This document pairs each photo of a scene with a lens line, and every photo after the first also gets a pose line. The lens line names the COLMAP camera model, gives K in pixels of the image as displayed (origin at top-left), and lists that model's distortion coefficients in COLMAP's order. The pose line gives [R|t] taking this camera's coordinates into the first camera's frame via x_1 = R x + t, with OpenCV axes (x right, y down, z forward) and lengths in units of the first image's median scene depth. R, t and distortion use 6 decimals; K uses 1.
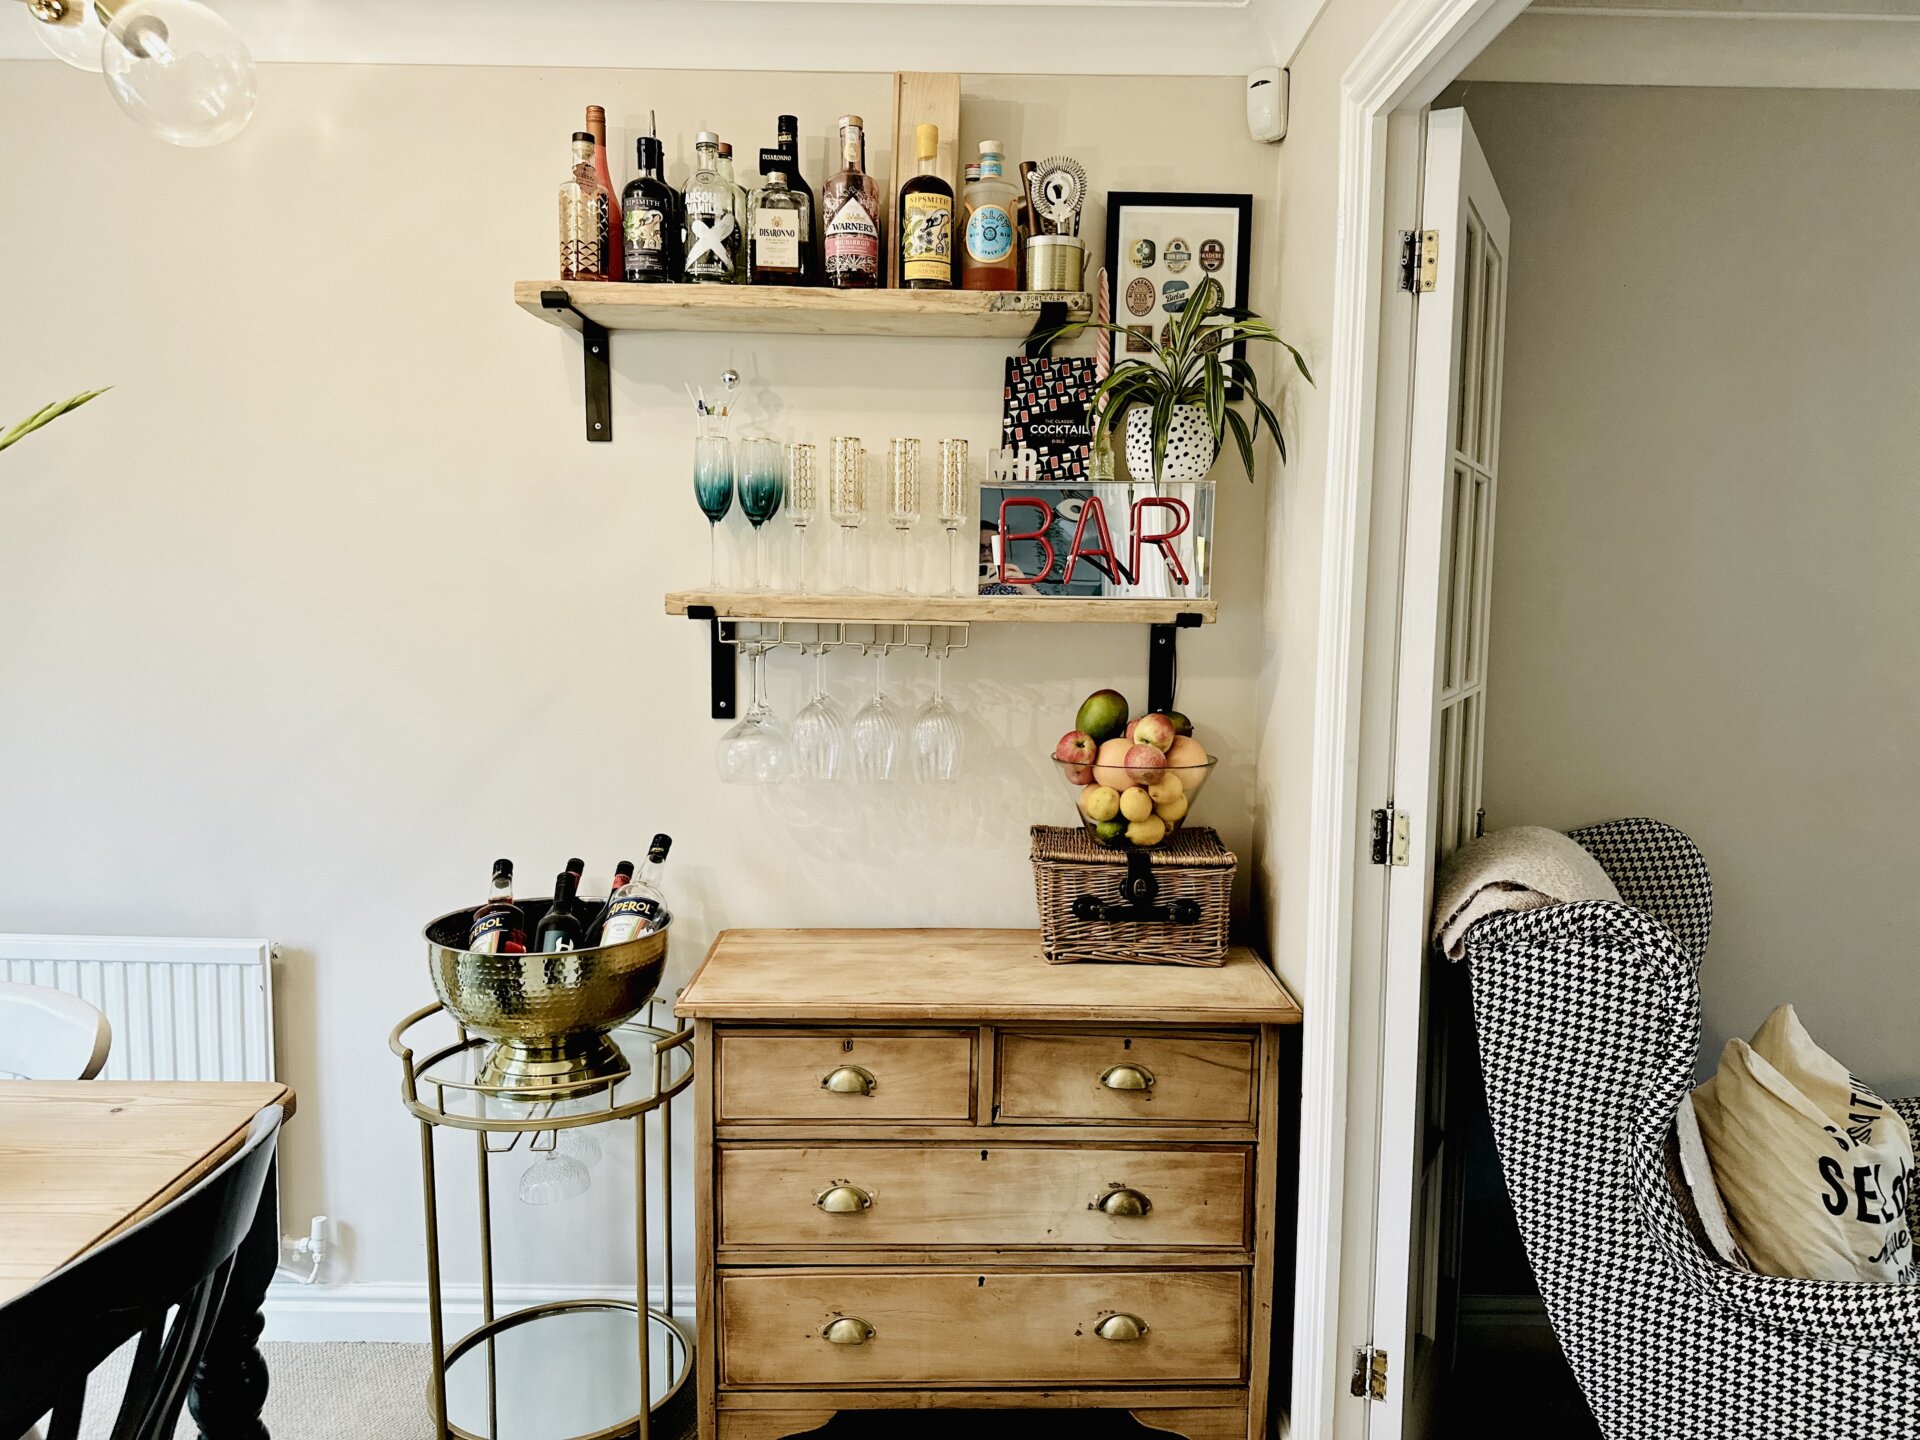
lens RADIAL K [[1334.6, 0, 979.2], [0, 1334.6, 725.0], [0, 0, 1]] dist [0.117050, -0.176736]
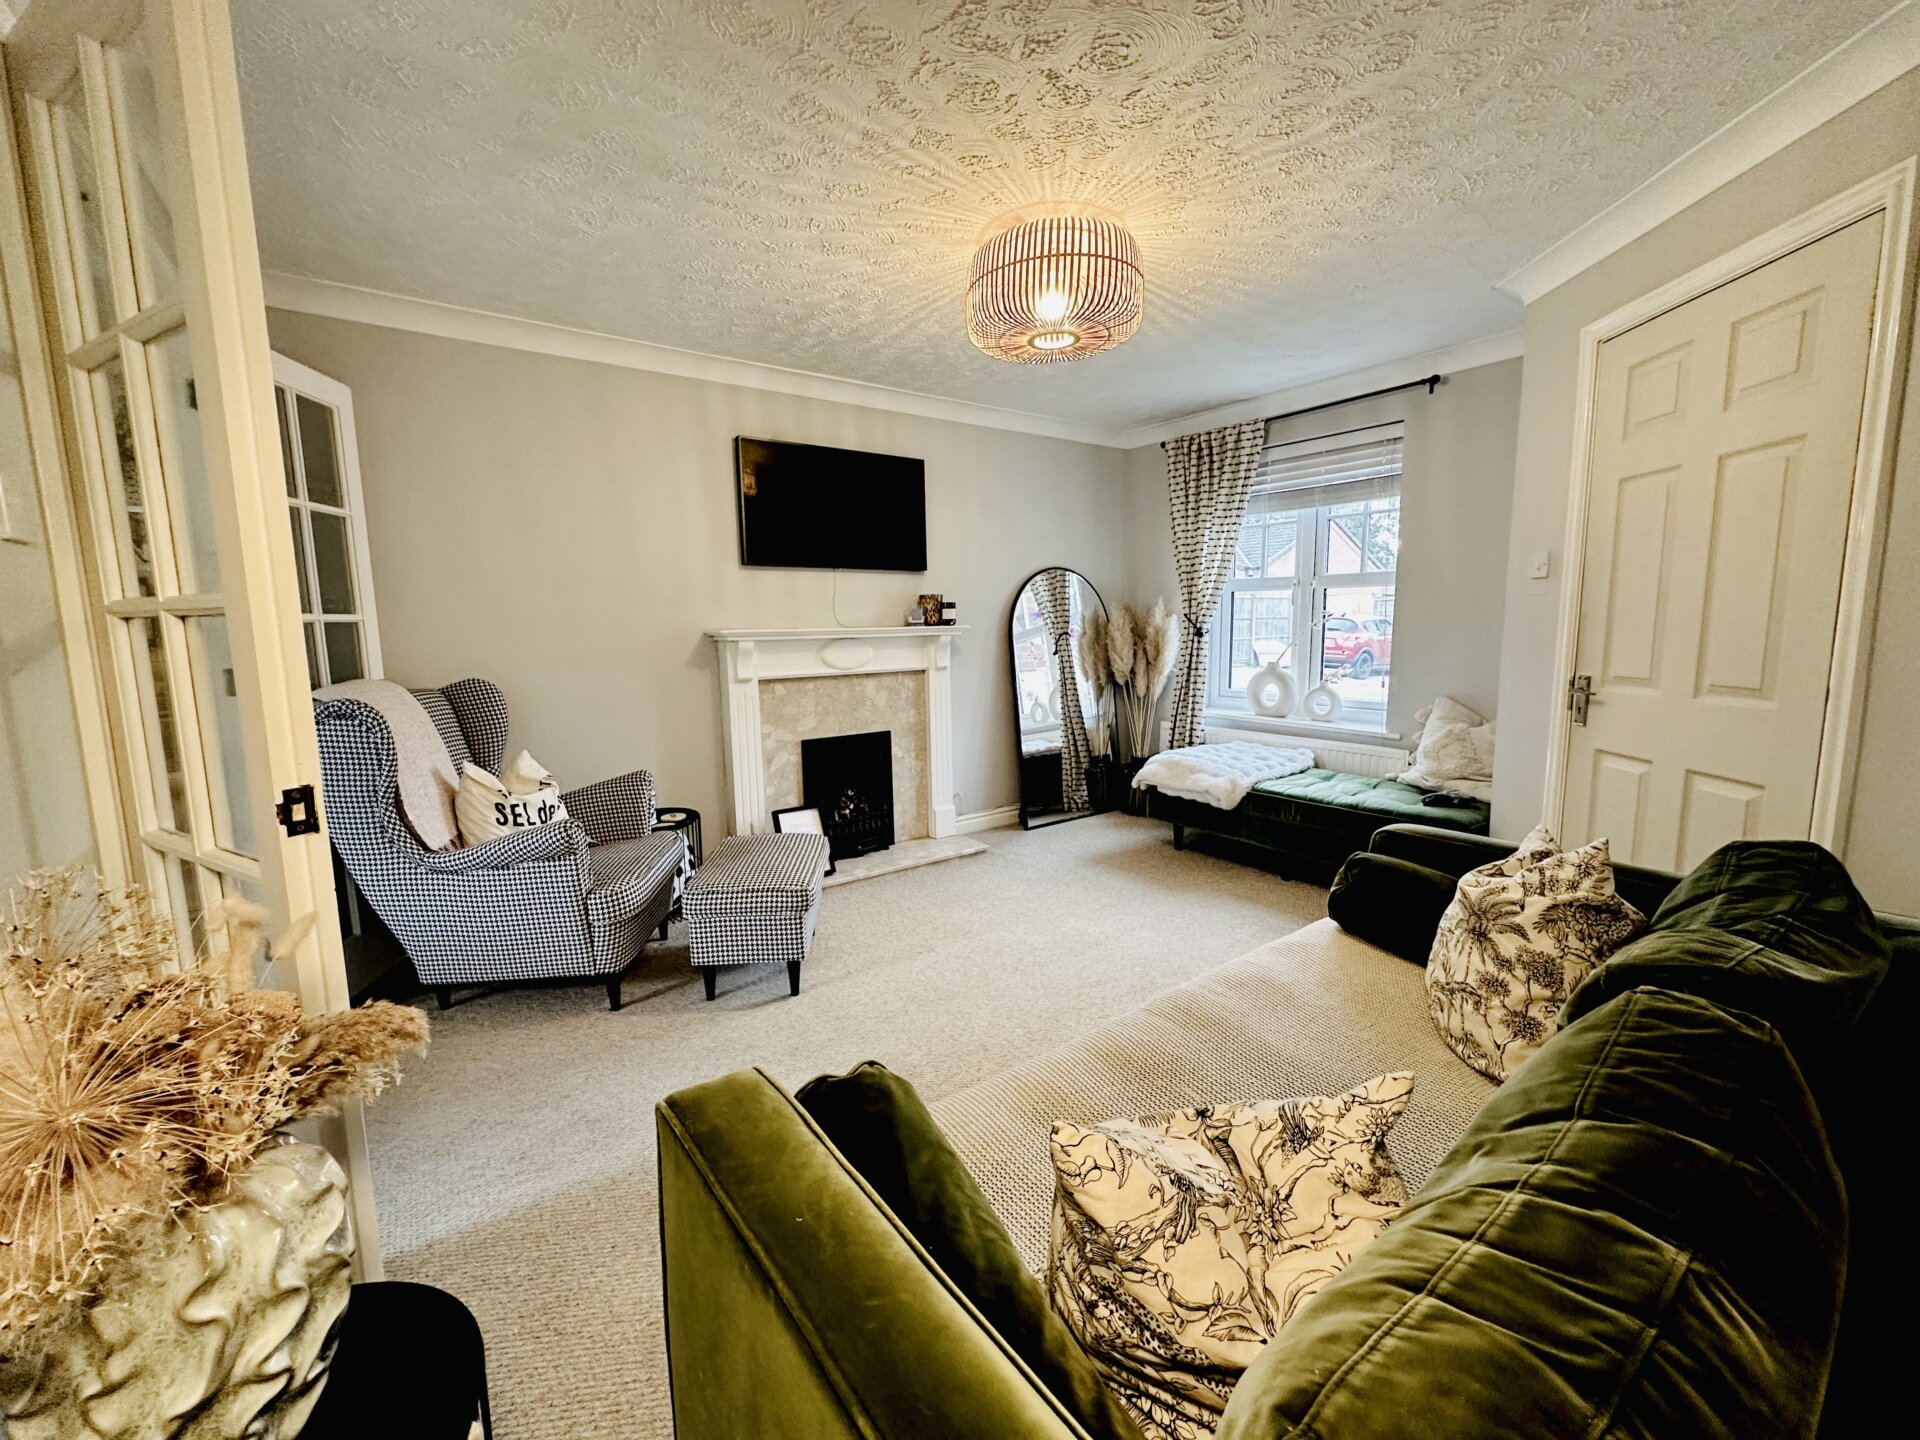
lens RADIAL K [[767.5, 0, 960.0], [0, 767.5, 720.0], [0, 0, 1]] dist [0.000435, 0.000353]
pose [[0.815403, -0.102099, 0.569818, 0.470406], [0.089198, 0.994728, 0.050592, 0.158279], [-0.571980, 0.009574, 0.820212, -0.493054]]
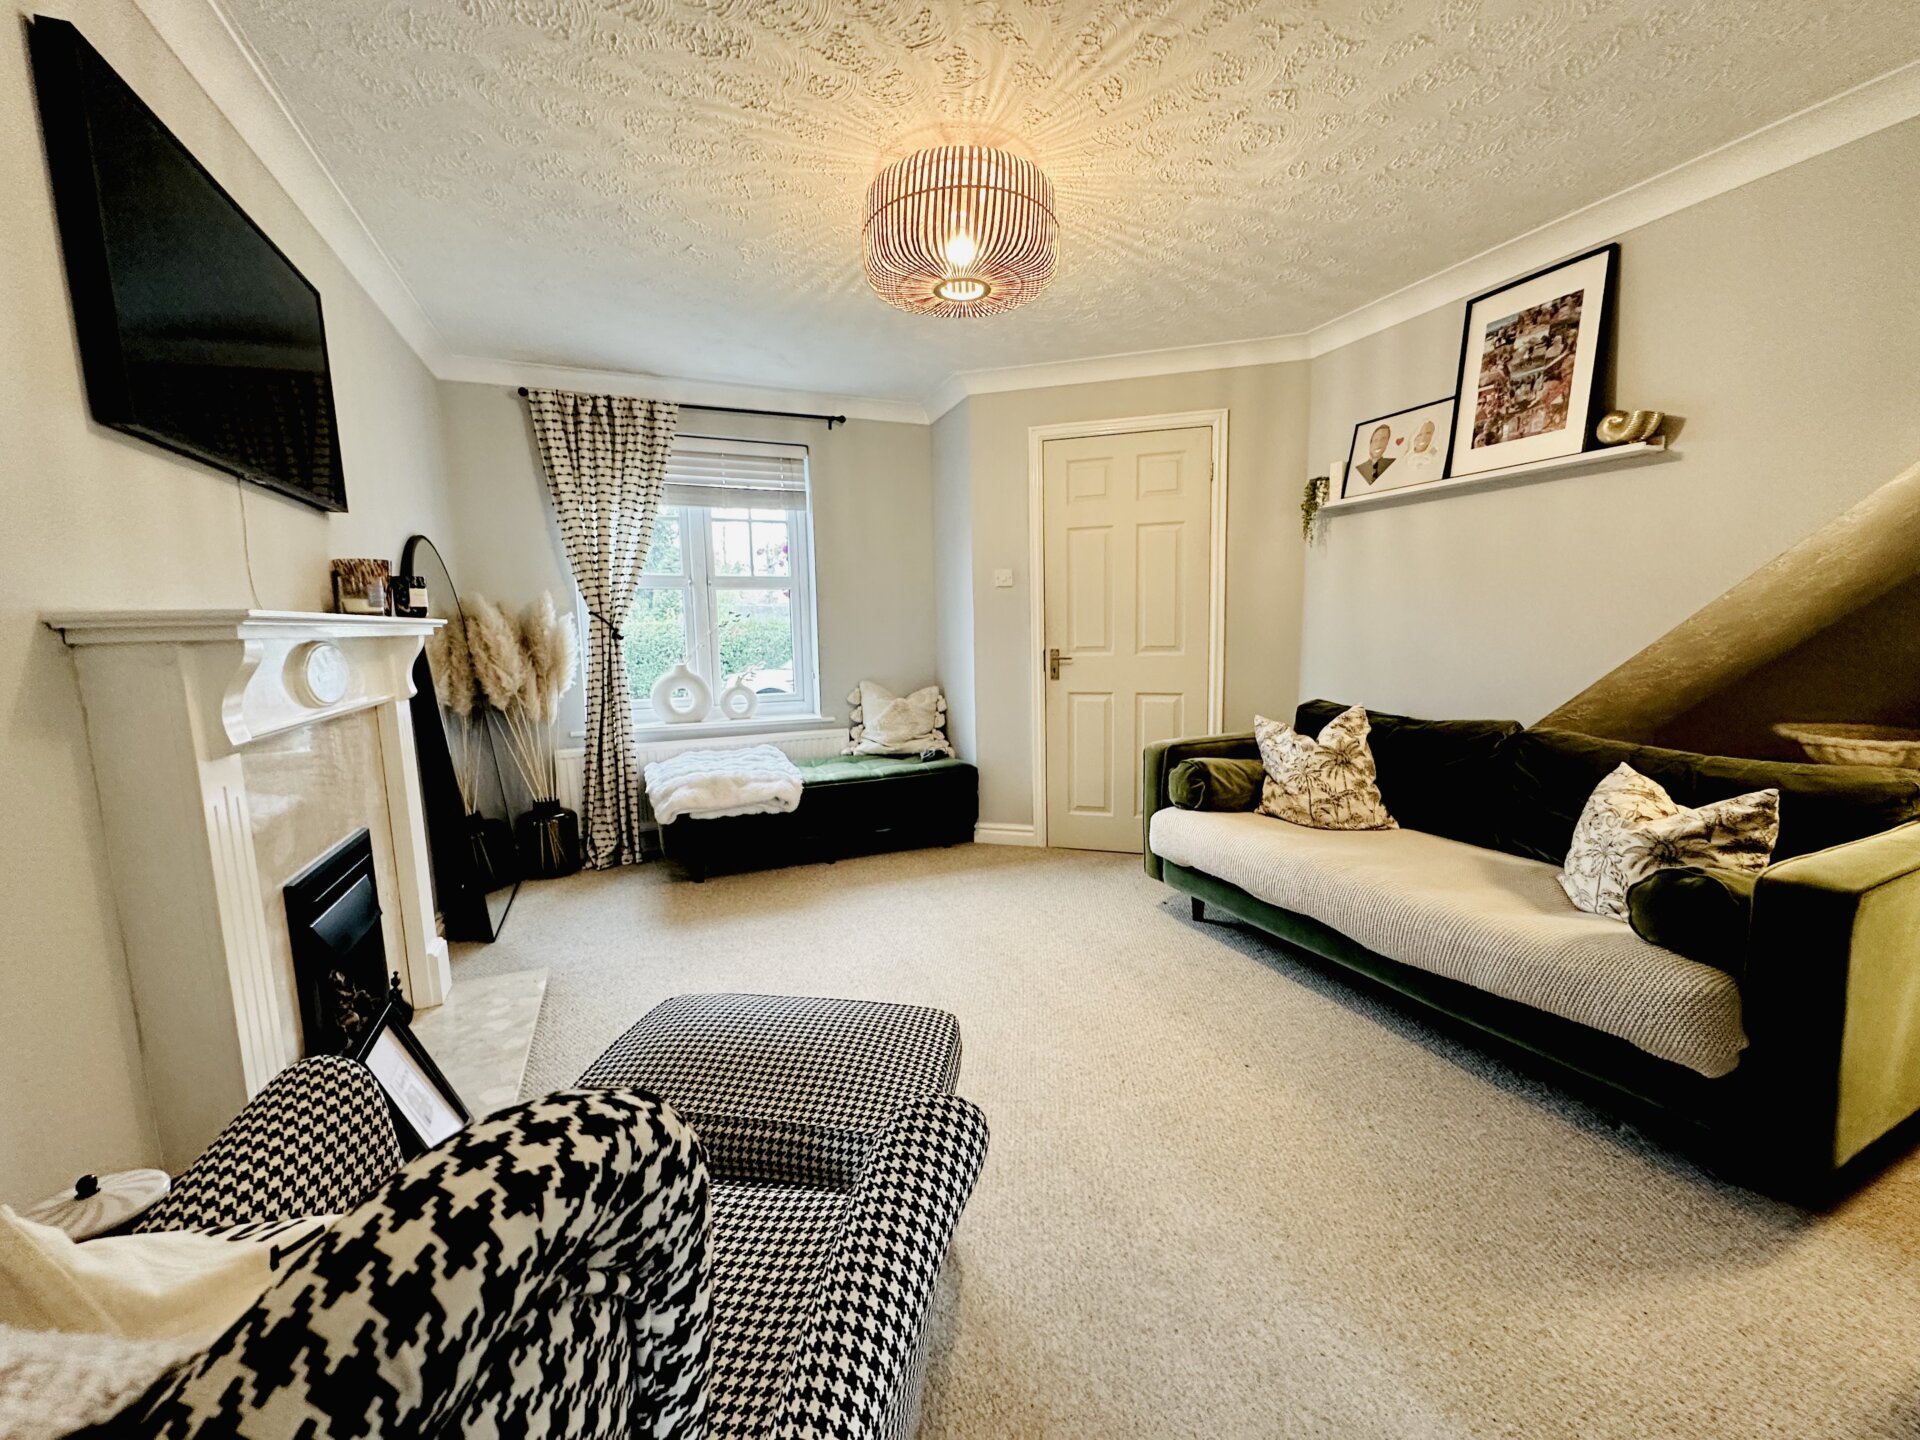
lens RADIAL K [[767.5, 0, 960.0], [0, 767.5, 720.0], [0, 0, 1]] dist [0.000435, 0.000353]
pose [[-0.384632, -0.124333, 0.914658, 0.285089], [0.109865, 0.977677, 0.179100, 0.048287], [-0.916508, 0.169377, -0.362386, 0.798876]]
